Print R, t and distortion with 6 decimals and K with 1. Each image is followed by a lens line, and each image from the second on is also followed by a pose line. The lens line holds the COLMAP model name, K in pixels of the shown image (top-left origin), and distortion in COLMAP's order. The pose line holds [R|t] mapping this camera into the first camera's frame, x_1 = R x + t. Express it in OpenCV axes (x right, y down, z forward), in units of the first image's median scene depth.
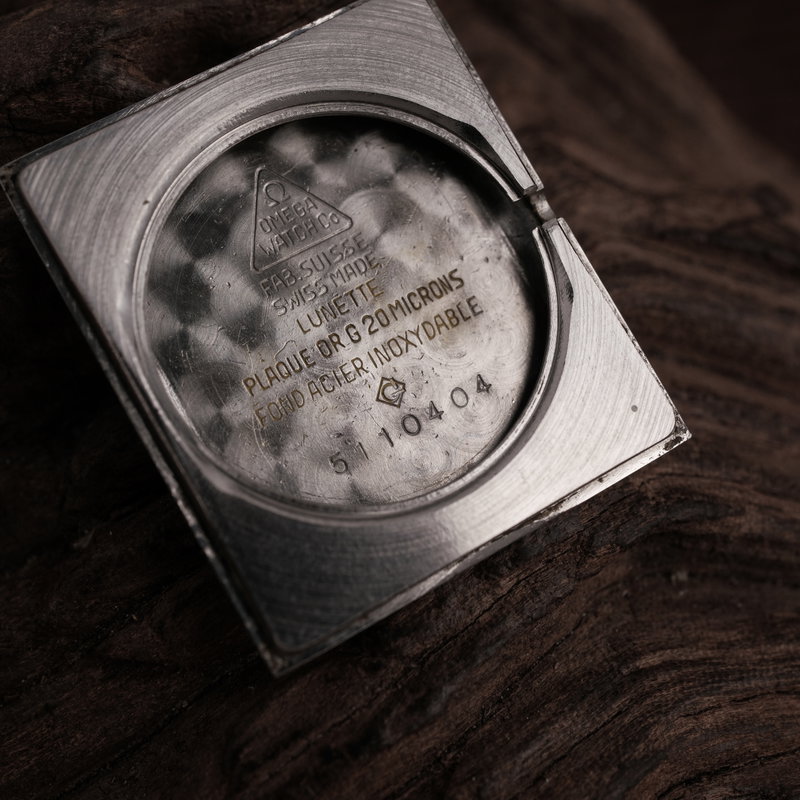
lens RADIAL K [[1460.1, 0, 400.0], [0, 1460.1, 400.0], [0, 0, 1]] dist [0.020649, 0.014000]
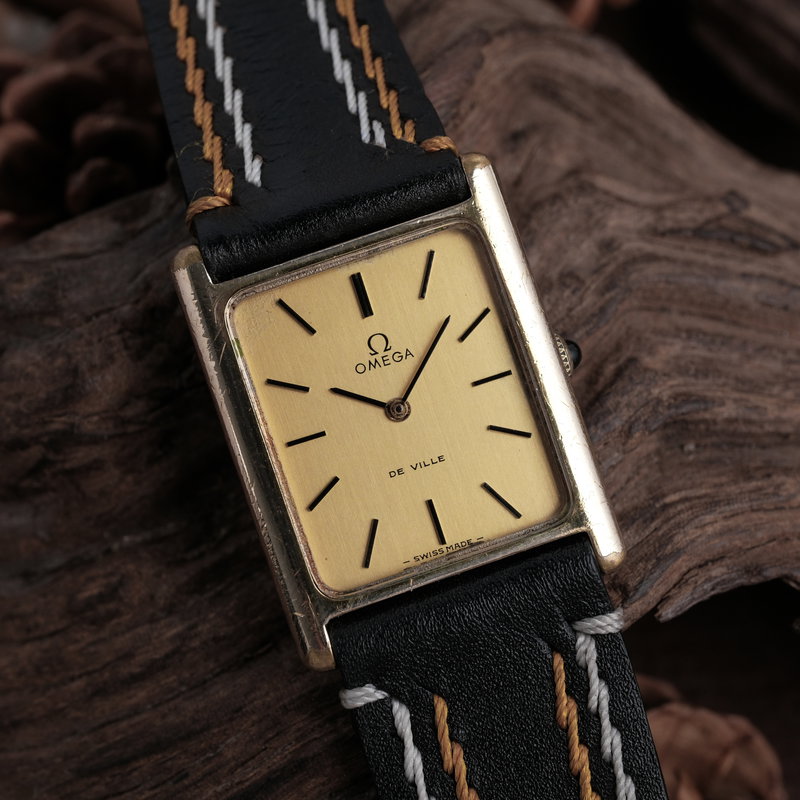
lens RADIAL K [[1460.1, 0, 400.0], [0, 1460.1, 400.0], [0, 0, 1]] dist [0.020649, 0.014000]
pose [[0.993746, -0.091775, -0.063614, -0.019810], [0.094499, 0.994671, 0.041217, -0.028855], [0.059492, -0.046971, 0.997123, -0.638378]]
